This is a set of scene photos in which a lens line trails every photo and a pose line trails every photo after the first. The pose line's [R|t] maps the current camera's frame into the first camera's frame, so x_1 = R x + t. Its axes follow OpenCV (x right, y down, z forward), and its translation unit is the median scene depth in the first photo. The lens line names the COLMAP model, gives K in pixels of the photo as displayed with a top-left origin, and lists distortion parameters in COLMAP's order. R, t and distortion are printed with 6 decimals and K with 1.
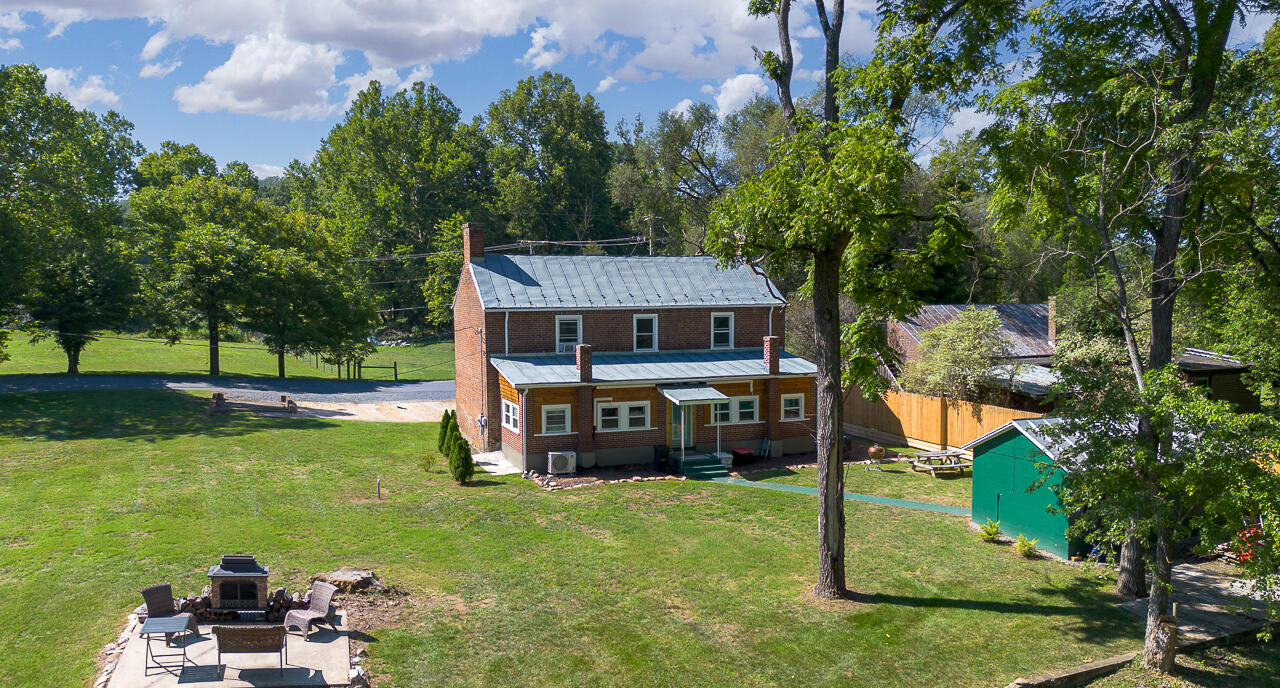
lens RADIAL K [[910.3, 0, 634.8], [0, 910.3, 395.8], [0, 0, 1]] dist [0.097617, 0.000023]
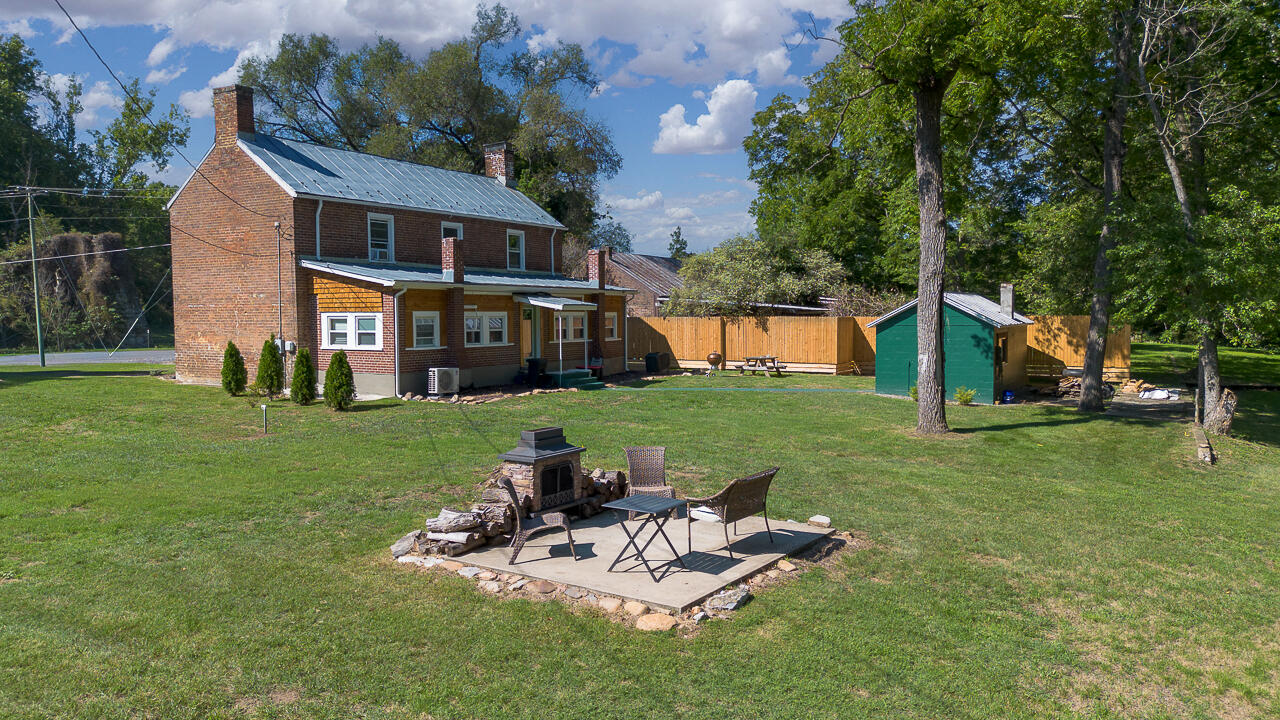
lens RADIAL K [[901.4, 0, 638.8], [0, 901.4, 372.6], [0, 0, 1]] dist [0.067112, -0.096023]
pose [[0.802213, -0.042465, 0.595526, -0.375169], [0.071881, 0.997081, -0.025730, 0.089210], [-0.592695, 0.063448, 0.802924, 0.229492]]
